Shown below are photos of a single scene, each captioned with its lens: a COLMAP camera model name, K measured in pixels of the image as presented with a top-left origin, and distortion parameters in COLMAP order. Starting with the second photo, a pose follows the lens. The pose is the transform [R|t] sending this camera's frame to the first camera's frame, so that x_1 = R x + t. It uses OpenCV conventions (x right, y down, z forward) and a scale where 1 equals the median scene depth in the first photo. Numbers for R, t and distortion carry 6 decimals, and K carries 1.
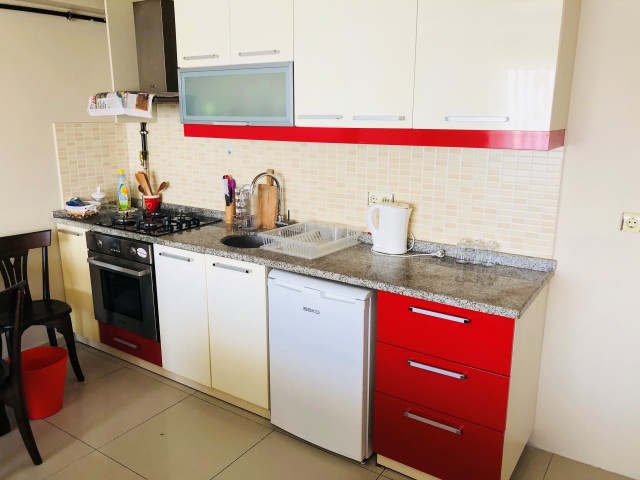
lens RADIAL K [[532.0, 0, 309.6], [0, 532.0, 241.1], [0, 0, 1]] dist [0.034203, -0.034611]
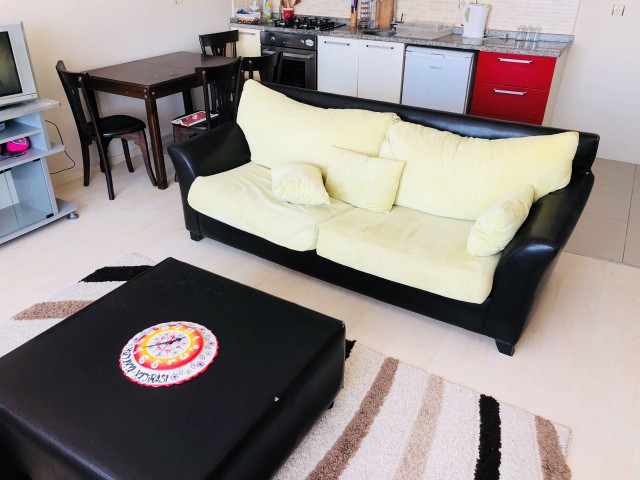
lens RADIAL K [[532.0, 0, 310.8], [0, 532.0, 239.3], [0, 0, 1]] dist [0.034203, -0.034611]
pose [[0.997670, -0.025545, 0.063261, -0.424362], [0.008309, 0.965846, 0.258983, 0.172177], [-0.067716, -0.257854, 0.963808, -0.653160]]
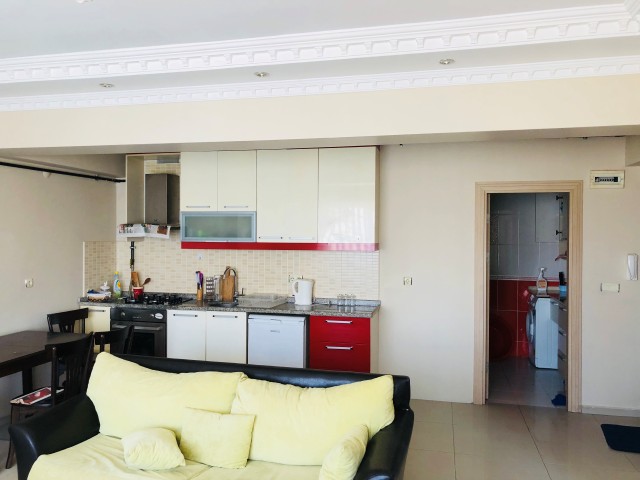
lens RADIAL K [[532.0, 0, 317.0], [0, 532.0, 239.9], [0, 0, 1]] dist [0.034203, -0.034611]
pose [[0.935132, -0.001222, 0.354296, -0.446214], [0.080200, 0.974767, -0.208318, 0.179428], [-0.345102, 0.223219, 0.911635, -0.769993]]
